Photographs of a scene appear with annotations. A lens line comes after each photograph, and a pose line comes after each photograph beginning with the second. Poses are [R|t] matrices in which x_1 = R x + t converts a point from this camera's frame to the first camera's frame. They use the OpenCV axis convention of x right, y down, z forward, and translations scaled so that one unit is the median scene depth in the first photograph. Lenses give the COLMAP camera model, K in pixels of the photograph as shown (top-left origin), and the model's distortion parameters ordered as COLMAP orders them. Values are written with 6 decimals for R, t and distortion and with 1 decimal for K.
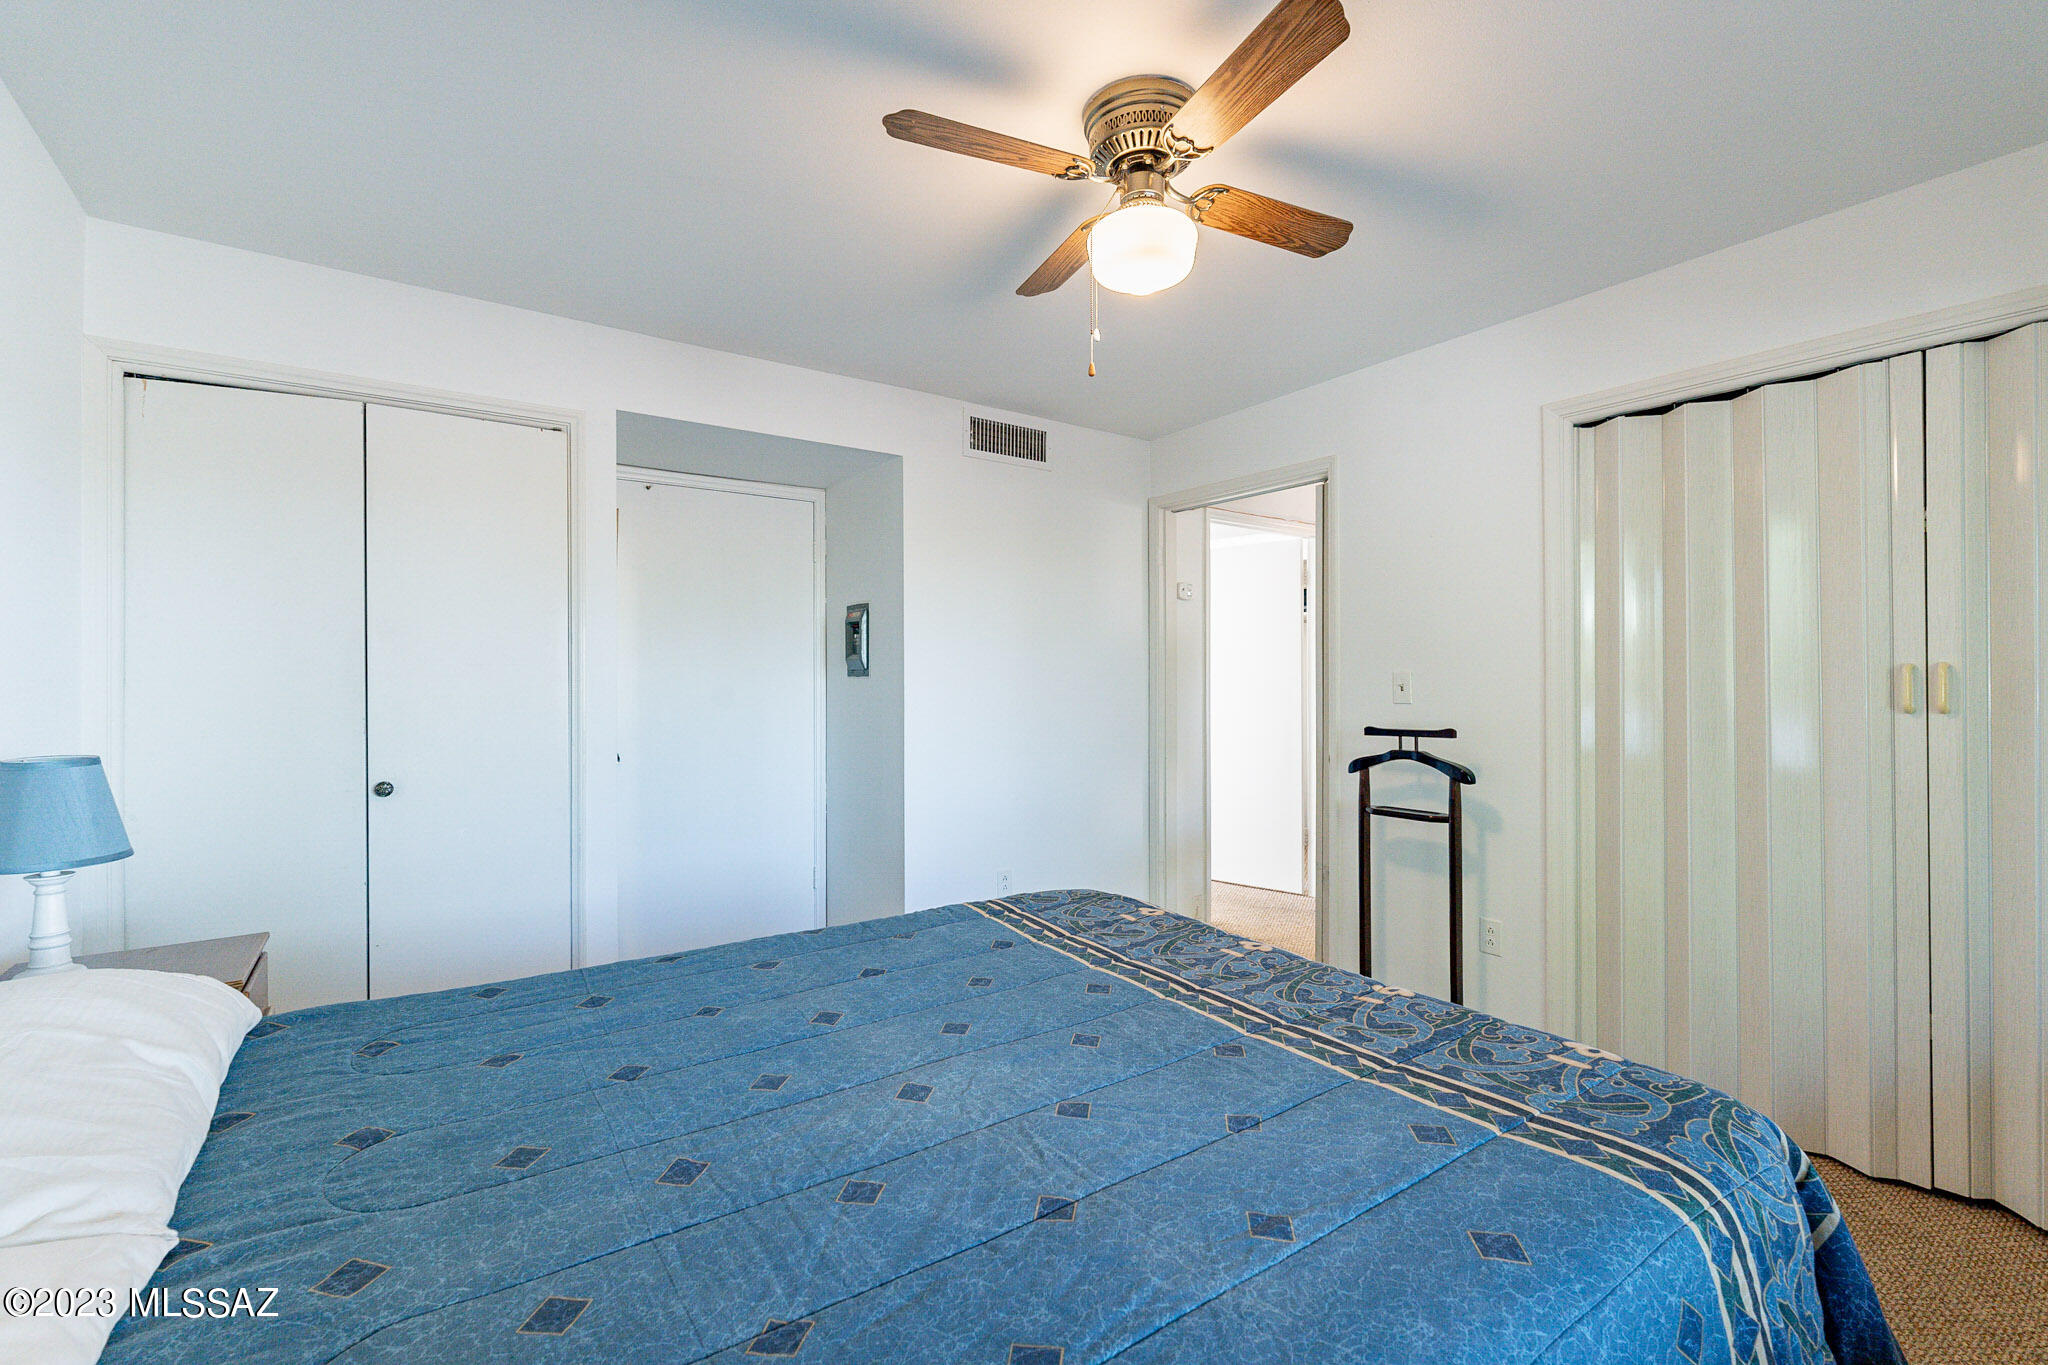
lens RADIAL K [[904.3, 0, 1013.7], [0, 904.3, 669.4], [0, 0, 1]] dist [-0.006956, 0.001768]
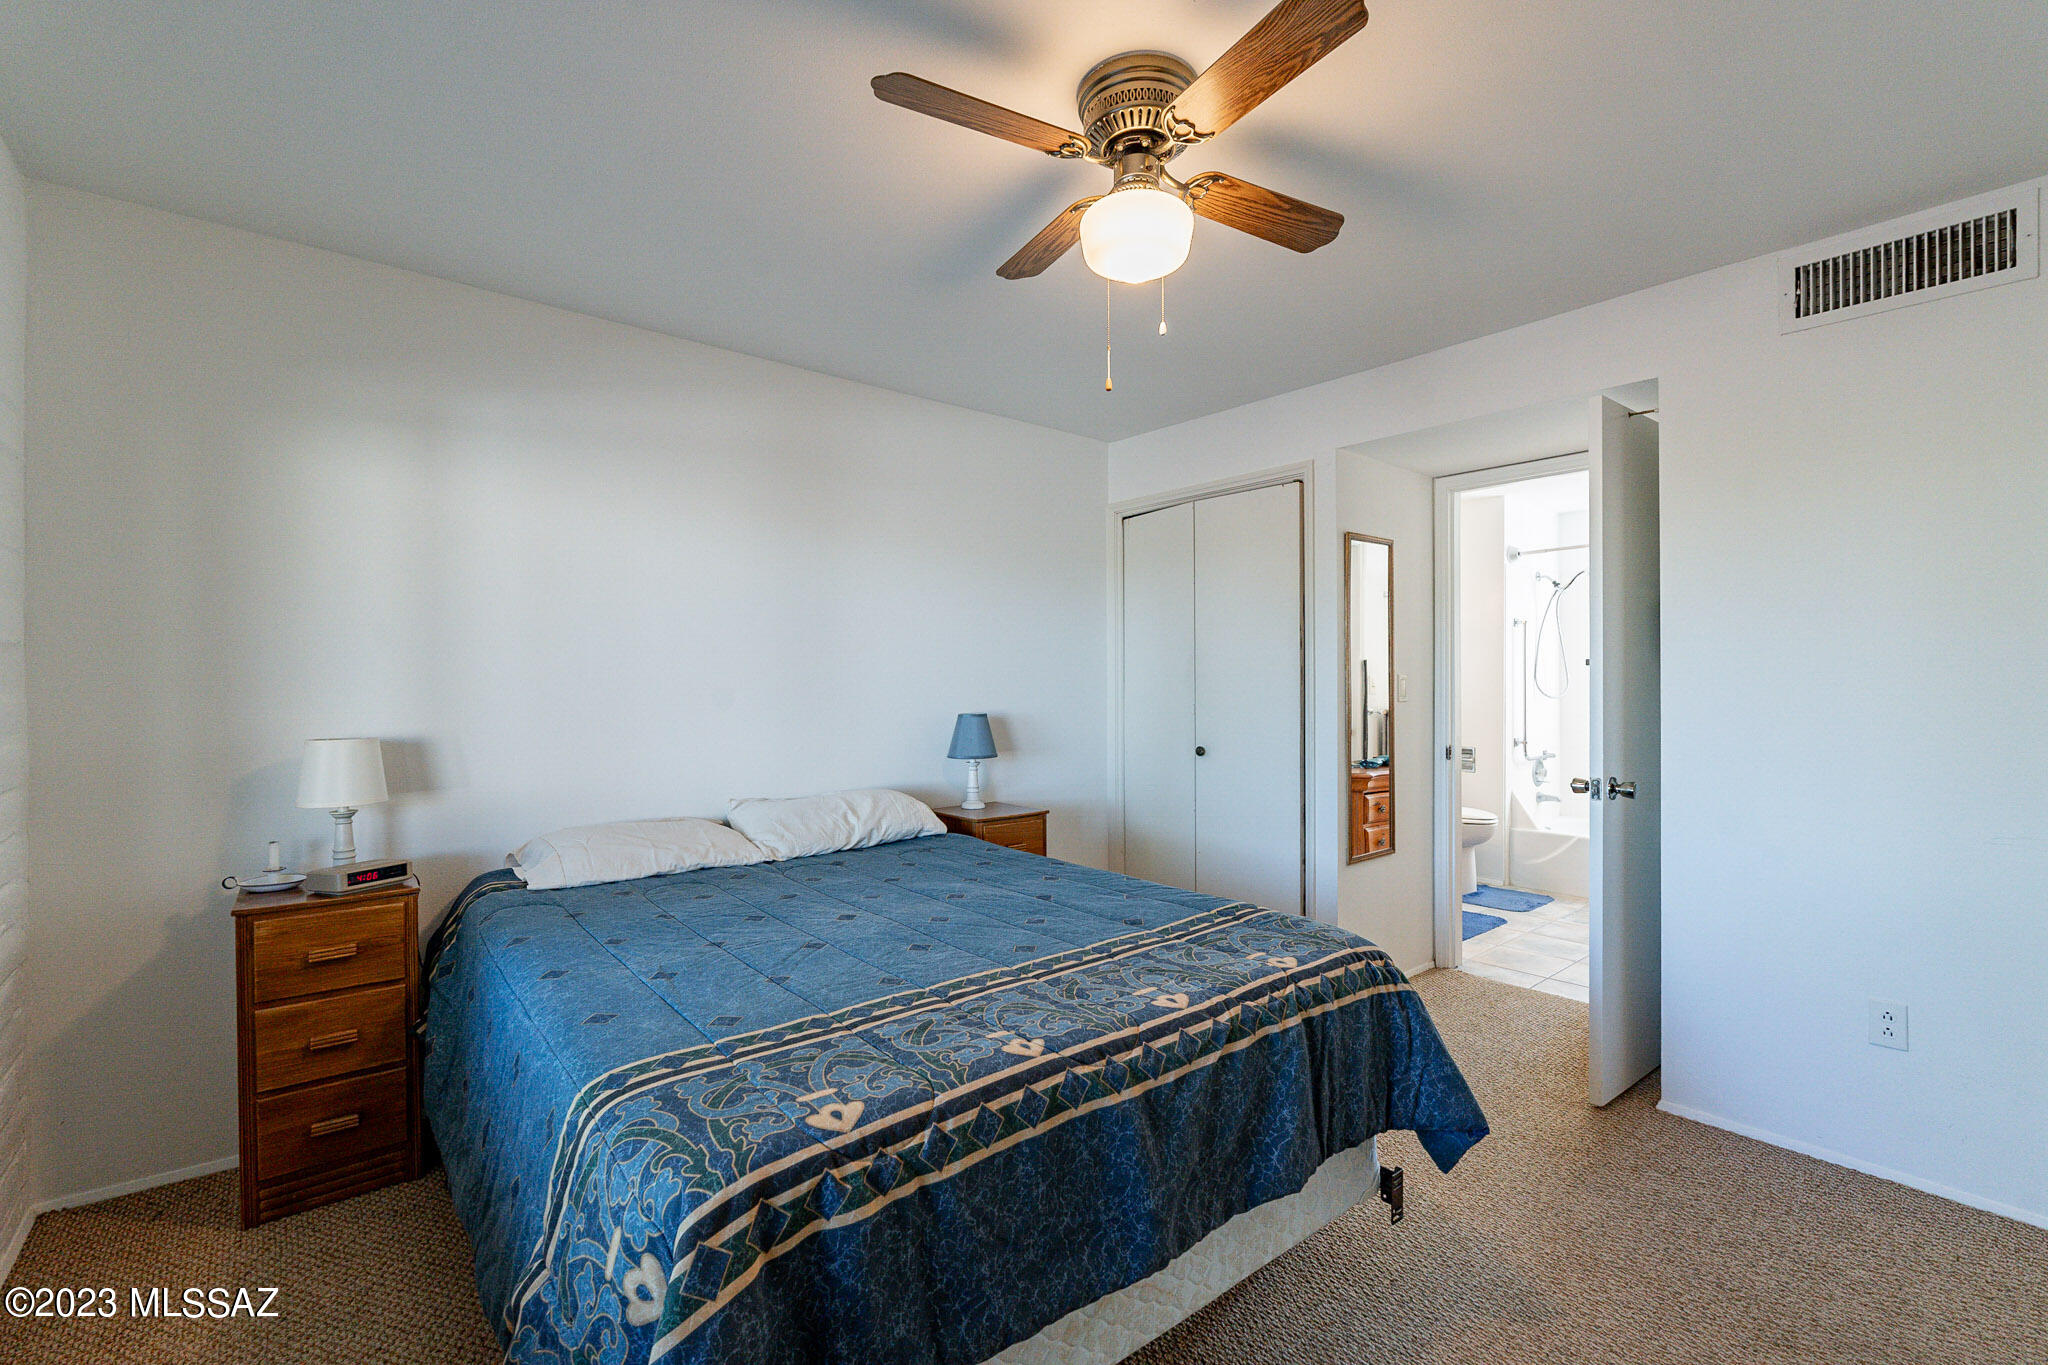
lens RADIAL K [[904.3, 0, 1031.4], [0, 904.3, 684.1], [0, 0, 1]] dist [-0.006956, 0.001768]
pose [[0.068051, 0.007027, -0.997657, 1.071326], [0.014725, 0.999859, 0.008047, 0.002979], [0.997573, -0.015238, 0.067938, 0.798395]]
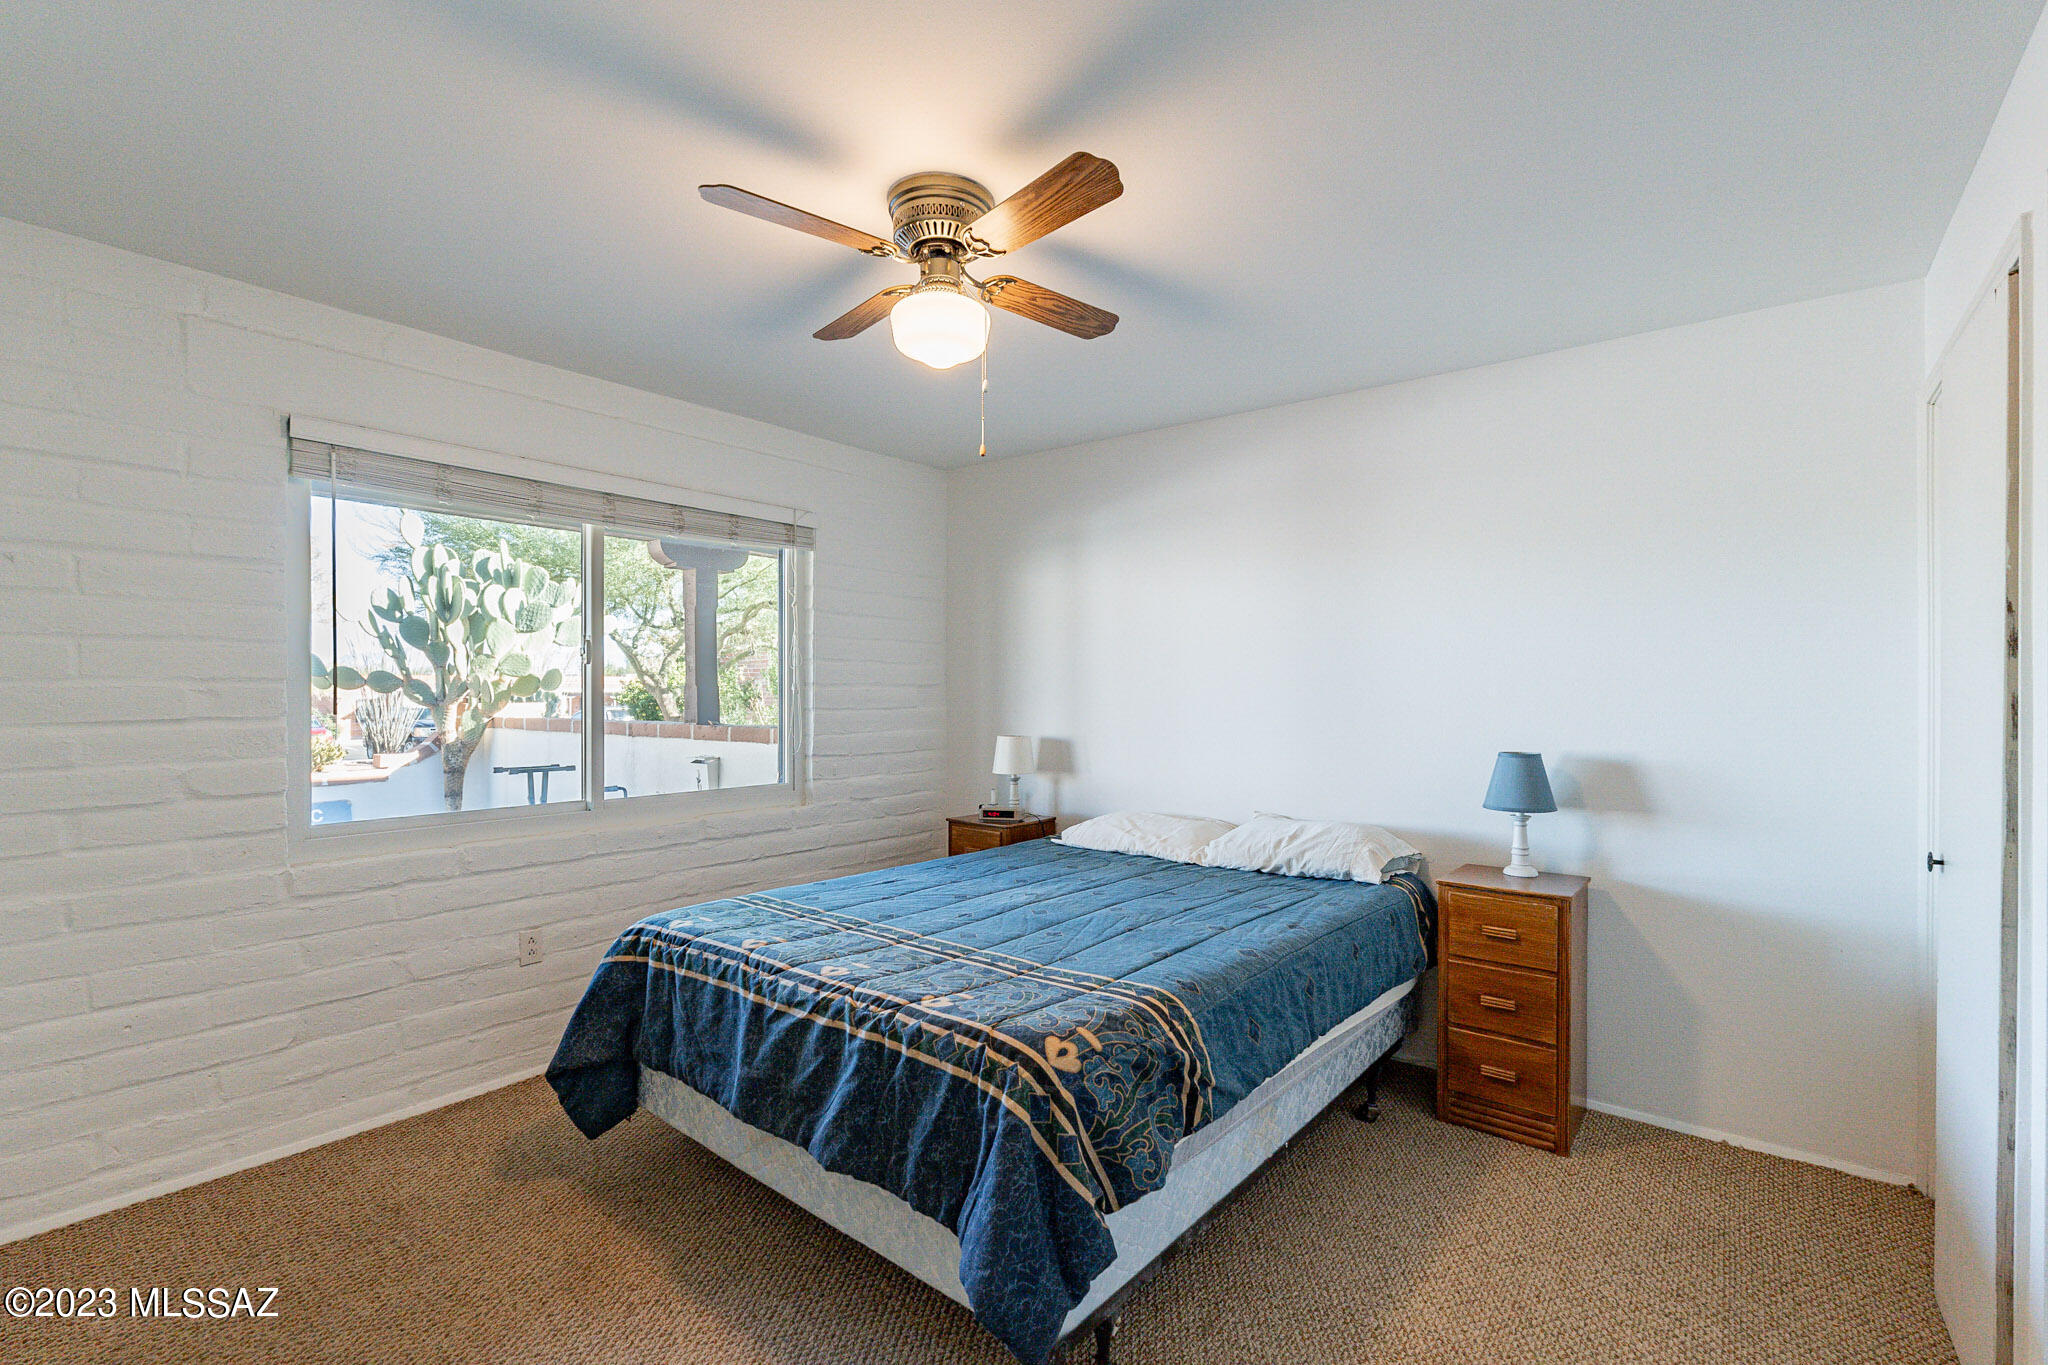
lens RADIAL K [[904.3, 0, 1006.5], [0, 904.3, 685.1], [0, 0, 1]] dist [-0.006956, 0.001768]
pose [[-0.967623, -0.001215, -0.252398, 0.334024], [0.003240, 0.999846, -0.017236, -0.008643], [0.252381, -0.017496, -0.967470, 2.029377]]
